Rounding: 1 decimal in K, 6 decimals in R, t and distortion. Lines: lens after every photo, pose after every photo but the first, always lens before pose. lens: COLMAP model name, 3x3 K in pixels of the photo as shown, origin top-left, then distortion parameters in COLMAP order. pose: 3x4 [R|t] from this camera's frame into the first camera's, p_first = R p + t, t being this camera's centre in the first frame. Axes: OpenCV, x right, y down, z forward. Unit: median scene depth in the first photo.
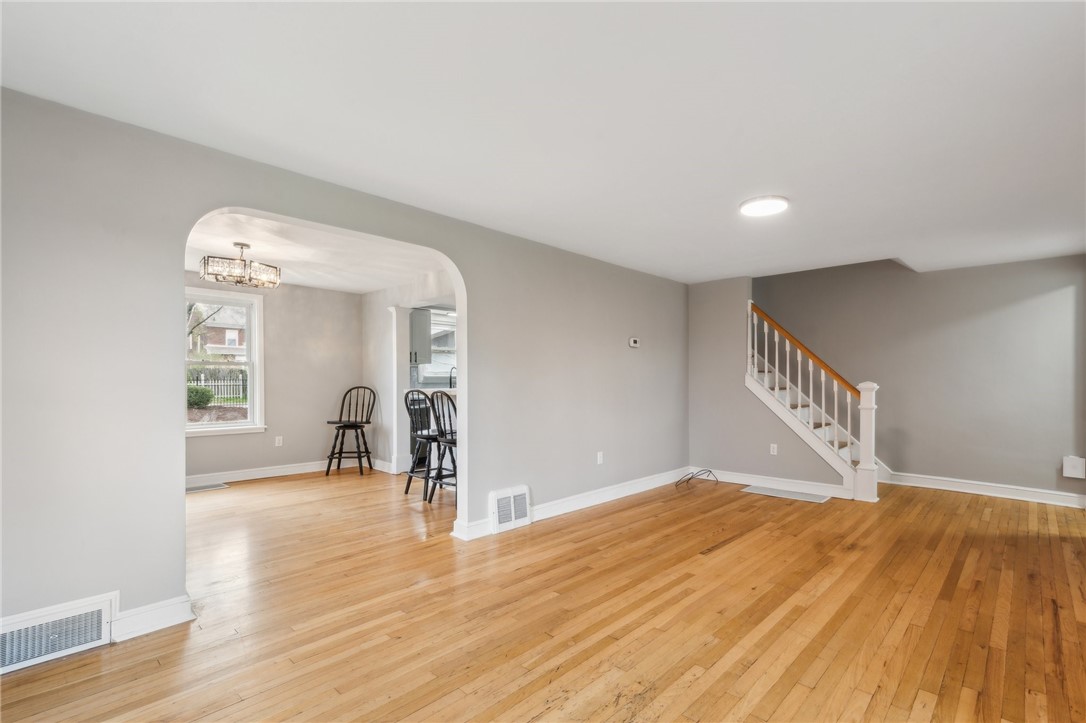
lens RADIAL K [[501.6, 0, 596.2], [0, 501.6, 384.2], [0, 0, 1]] dist [0.010676, -0.001922]
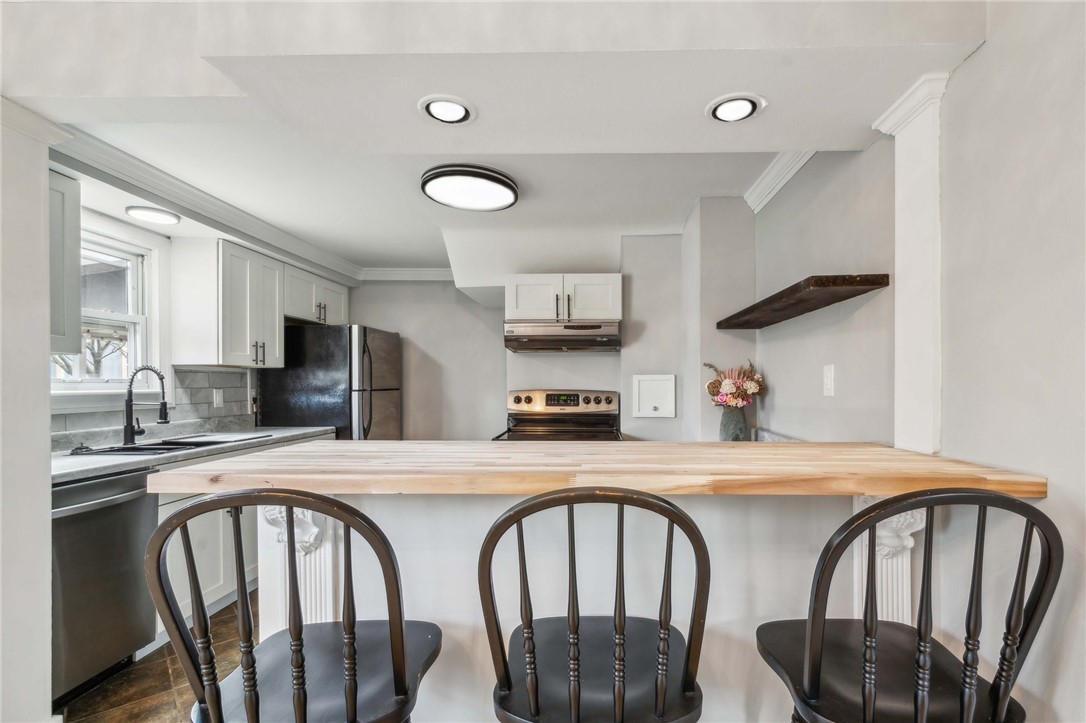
lens RADIAL K [[501.6, 0, 582.7], [0, 501.6, 387.6], [0, 0, 1]] dist [0.010676, -0.001922]
pose [[0.775259, -0.006249, 0.631613, -0.323593], [0.009160, 0.999957, -0.001350, -0.018685], [-0.631578, 0.006833, 0.775283, 0.638319]]
